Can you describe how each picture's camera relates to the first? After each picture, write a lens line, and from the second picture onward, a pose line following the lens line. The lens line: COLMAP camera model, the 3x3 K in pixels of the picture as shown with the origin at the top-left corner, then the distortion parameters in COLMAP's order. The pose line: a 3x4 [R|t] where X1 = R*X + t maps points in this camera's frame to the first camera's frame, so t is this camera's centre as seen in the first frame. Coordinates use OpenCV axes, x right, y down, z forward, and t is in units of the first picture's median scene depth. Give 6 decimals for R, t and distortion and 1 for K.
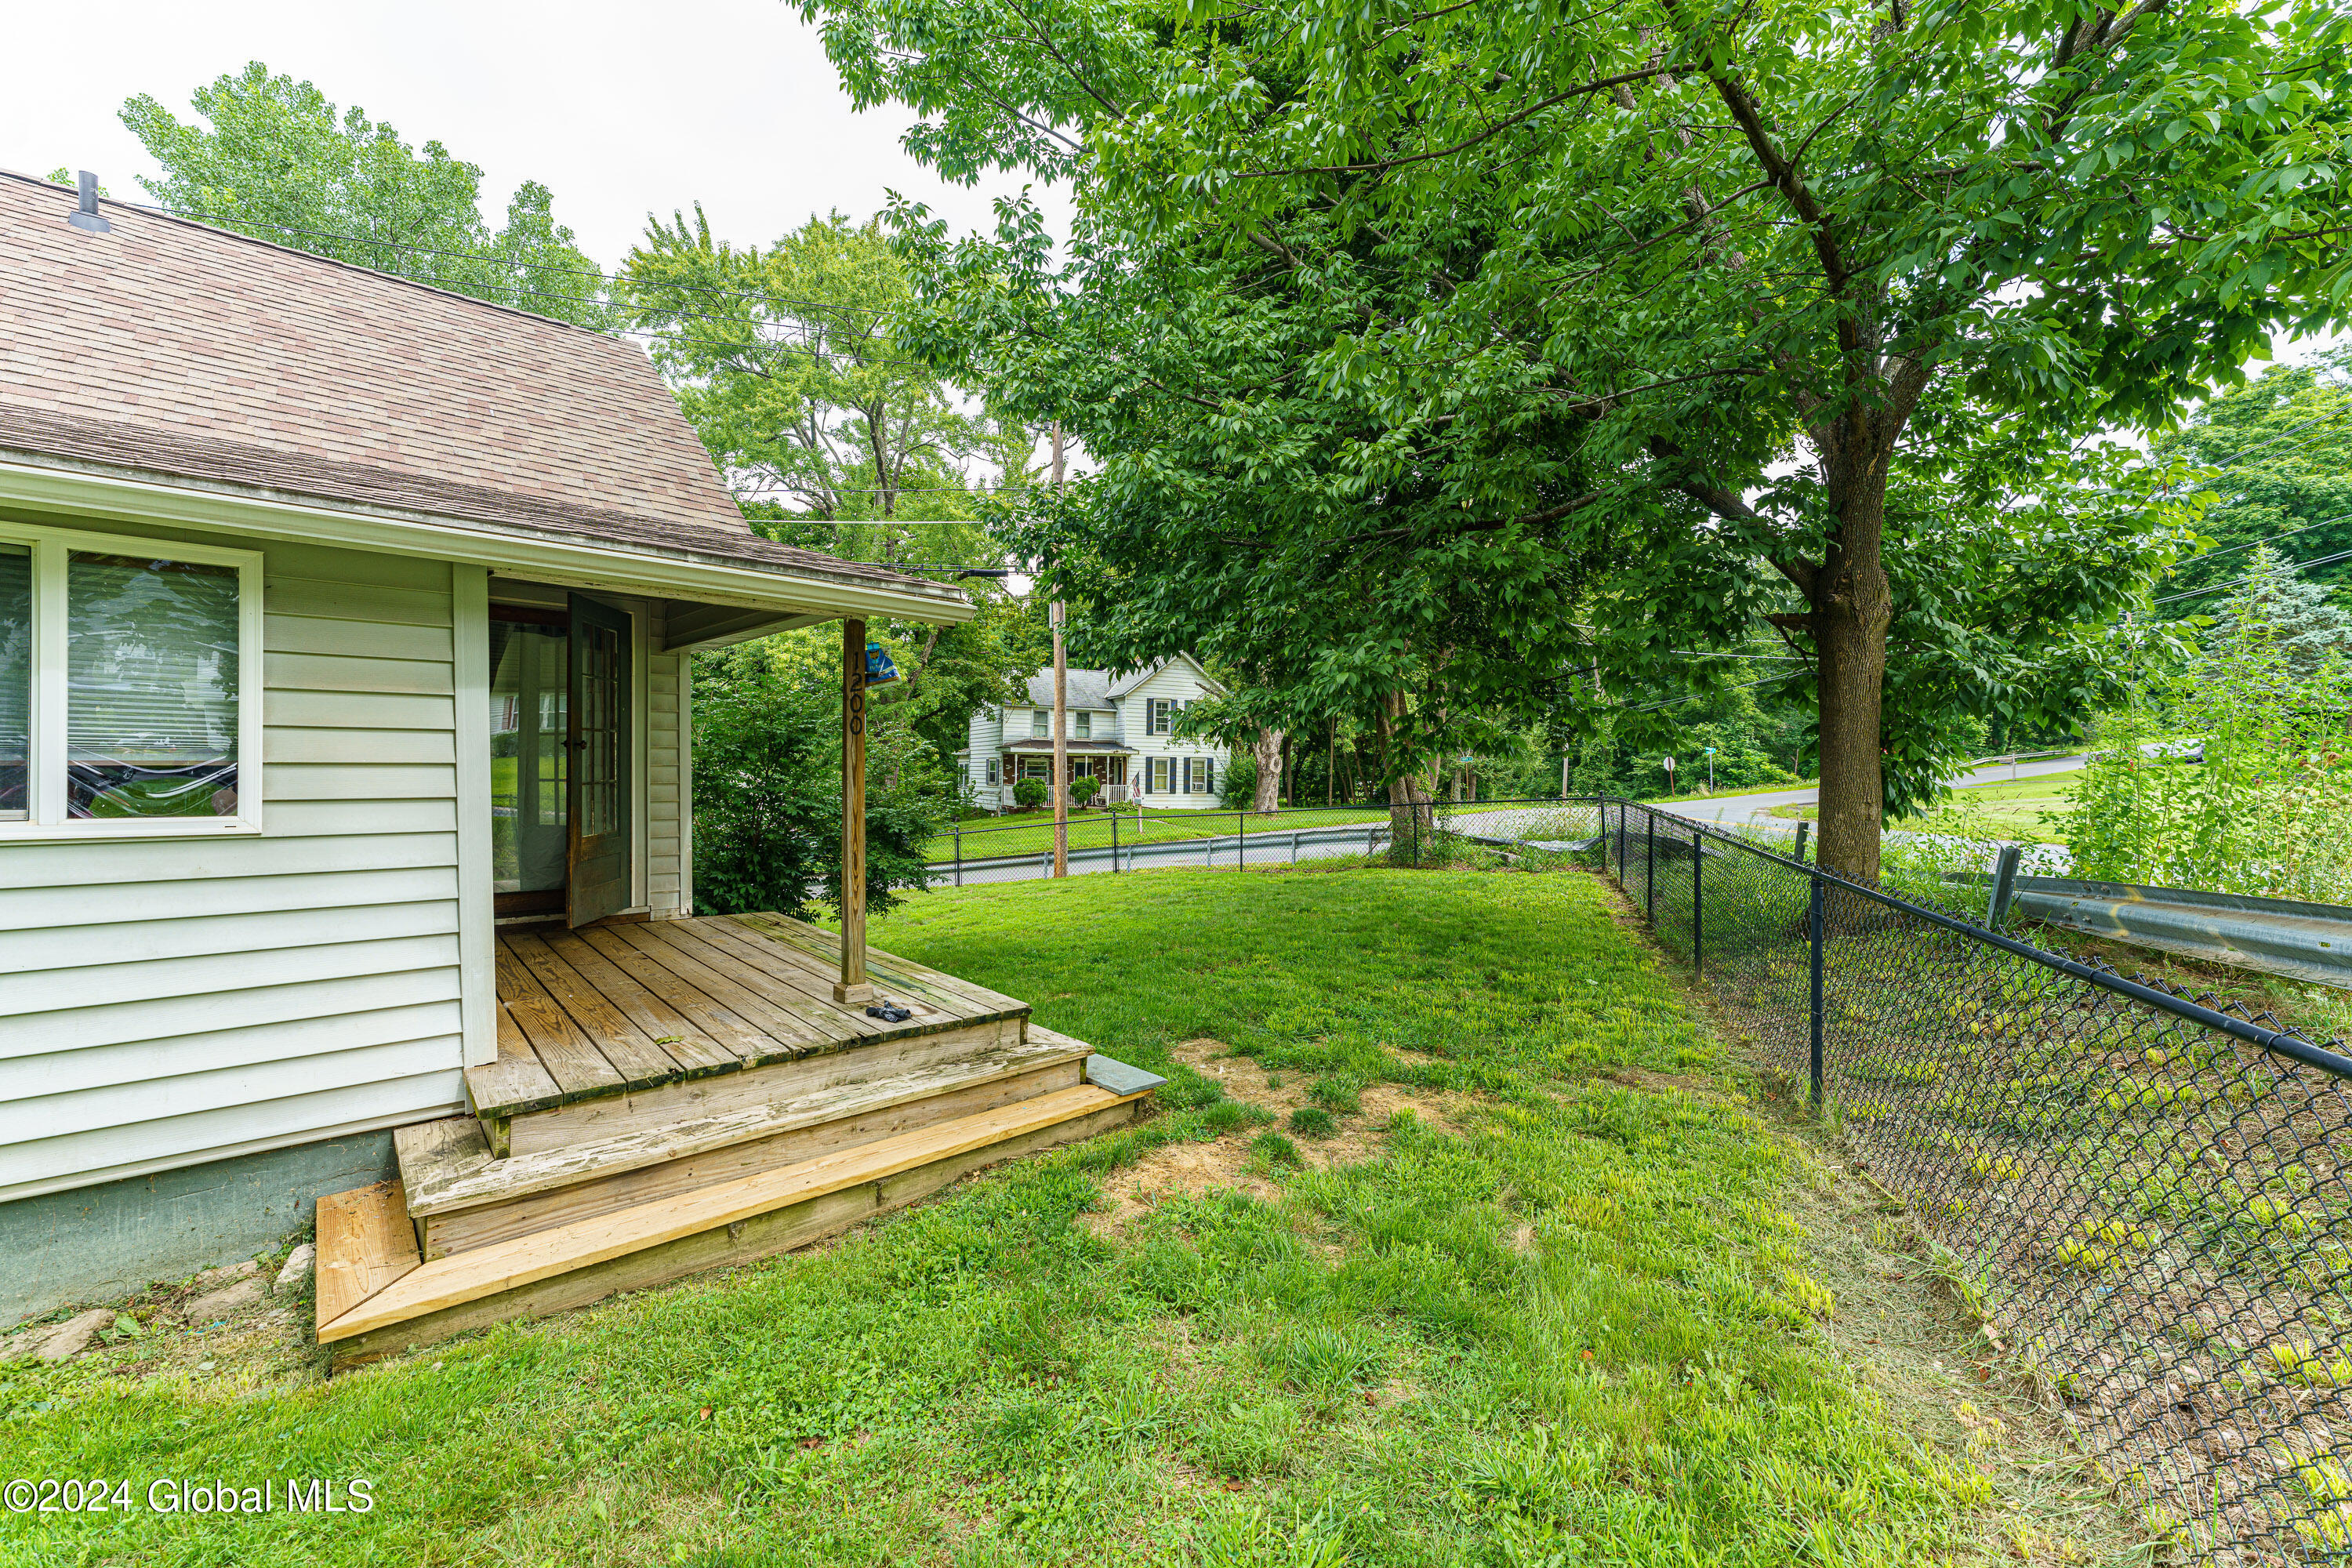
lens RADIAL K [[939.8, 0, 1180.9], [0, 939.8, 776.3], [0, 0, 1]] dist [0.002523, -0.000197]
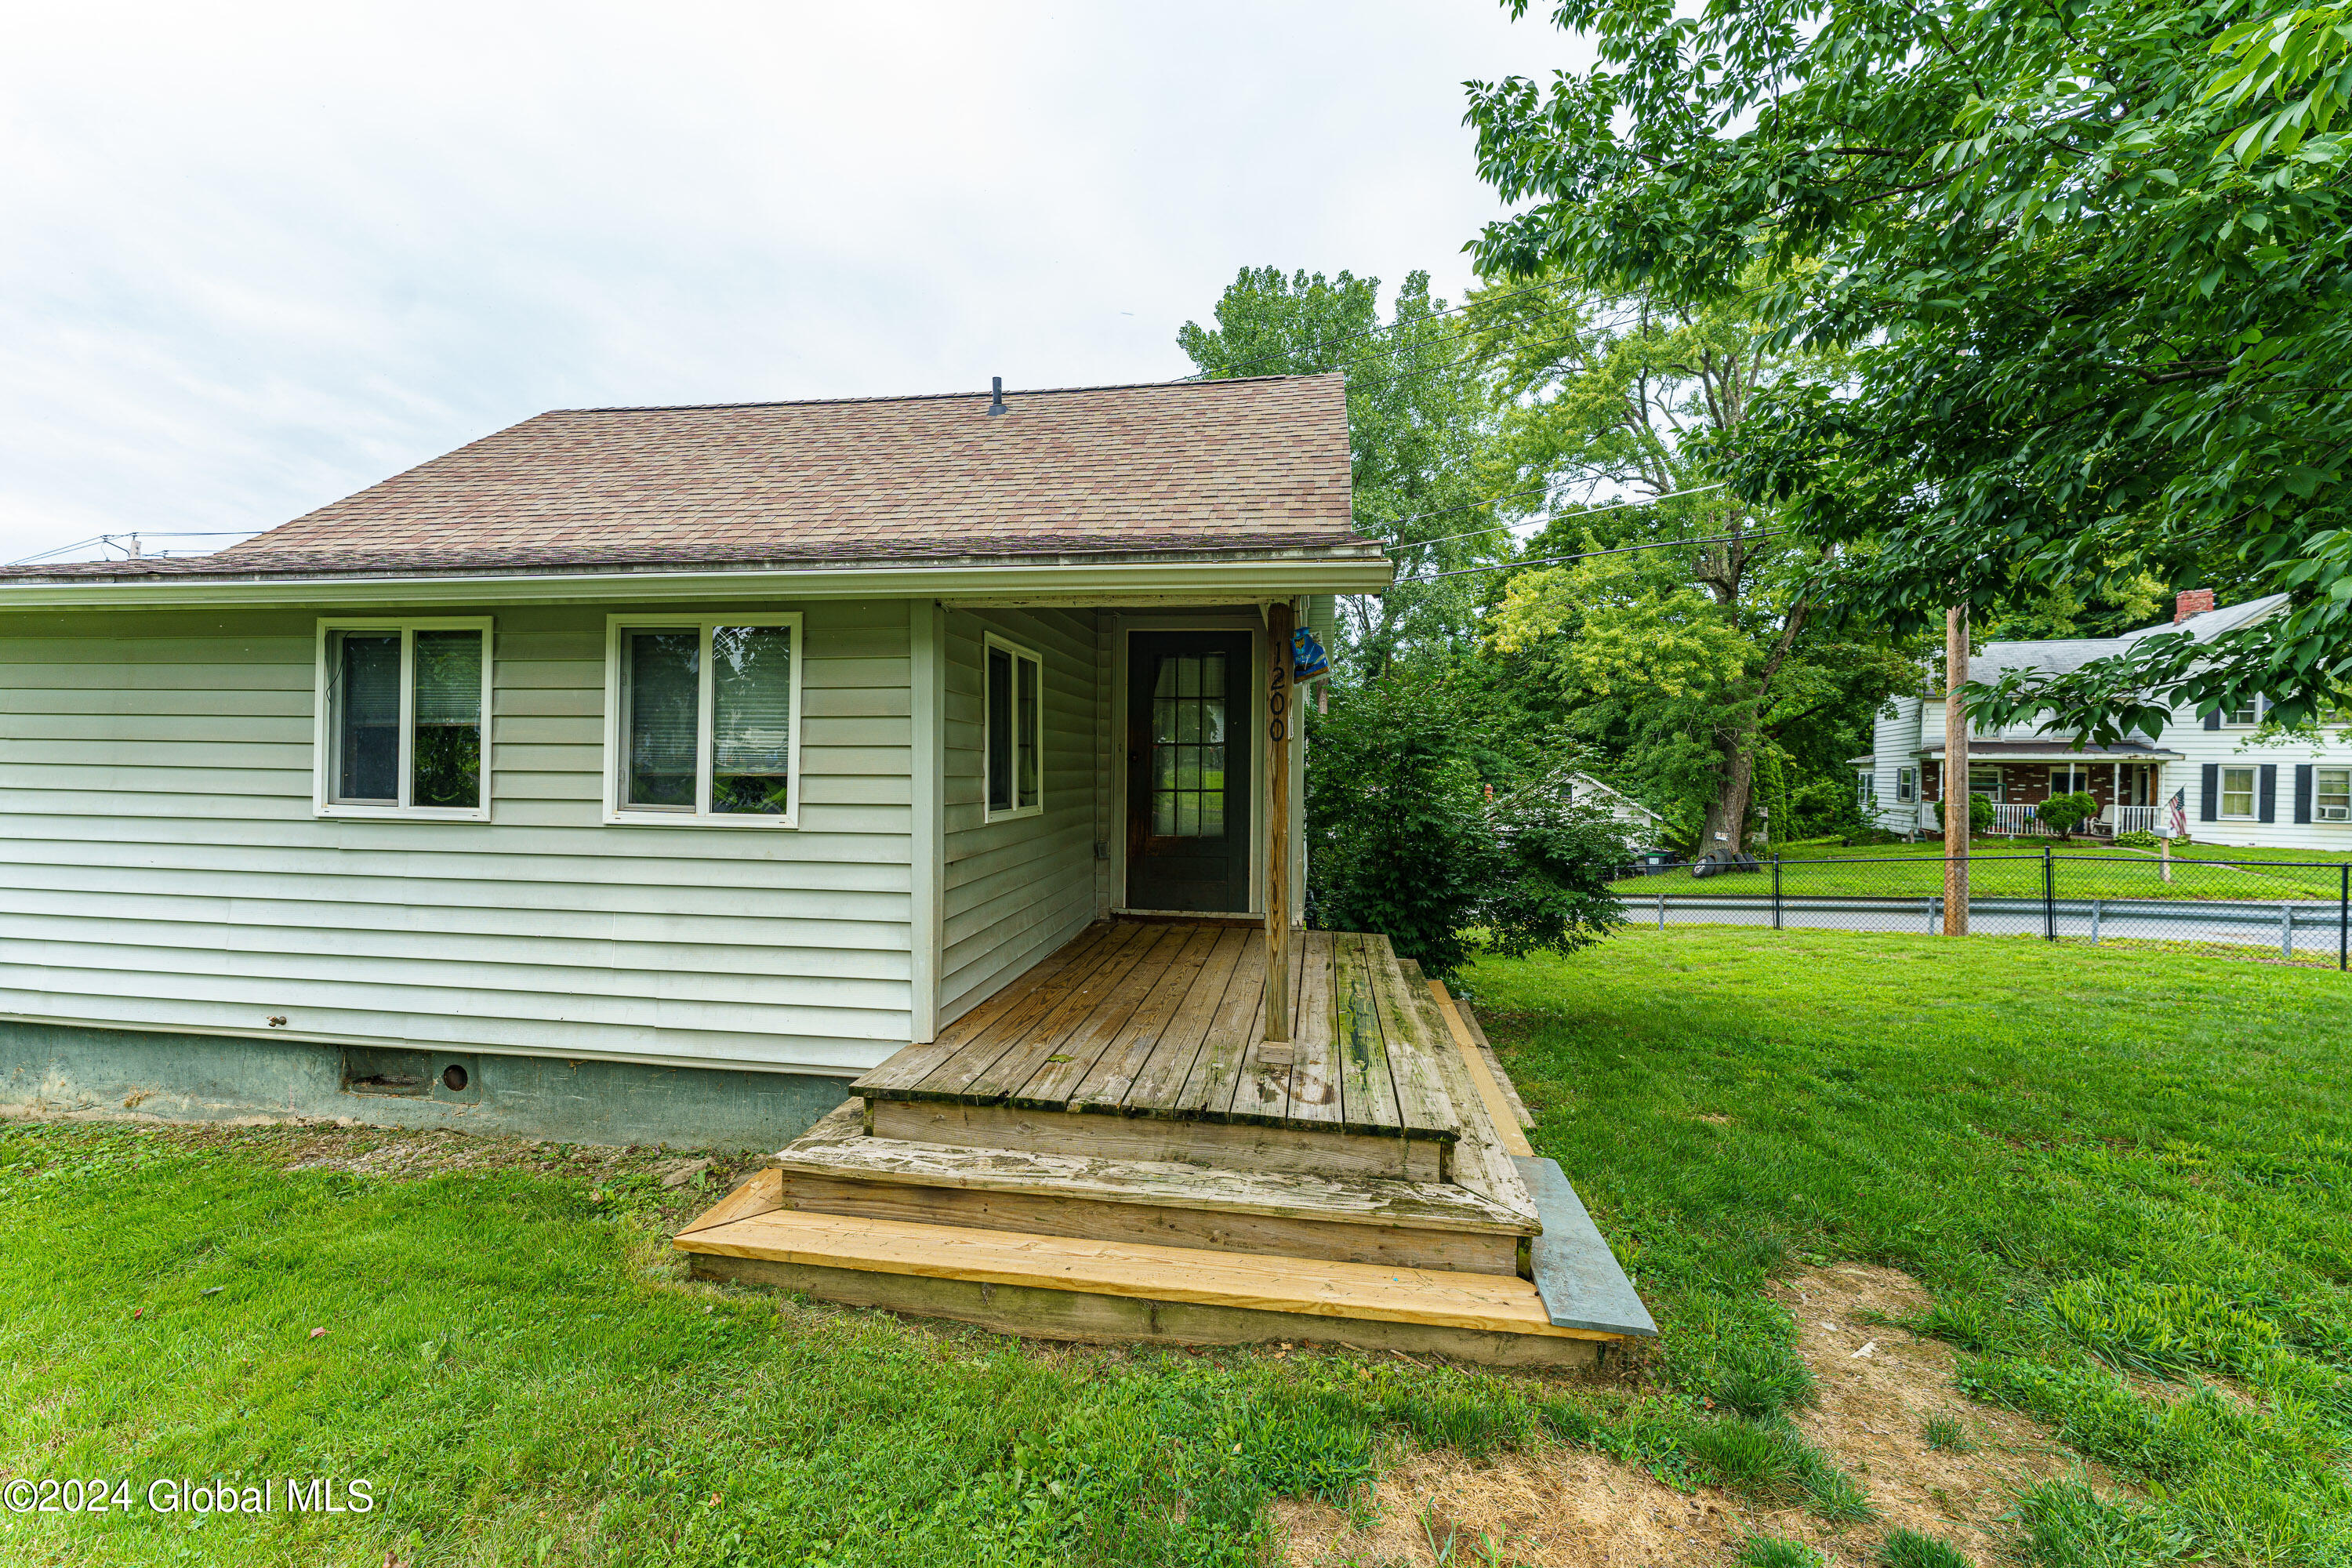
lens RADIAL K [[939.8, 0, 1170.6], [0, 939.8, 777.3], [0, 0, 1]] dist [0.002523, -0.000197]
pose [[0.625192, 0.004923, -0.780455, 0.194889], [-0.012059, 0.999922, -0.003352, -0.006633], [0.780378, 0.011507, 0.625202, 0.322950]]
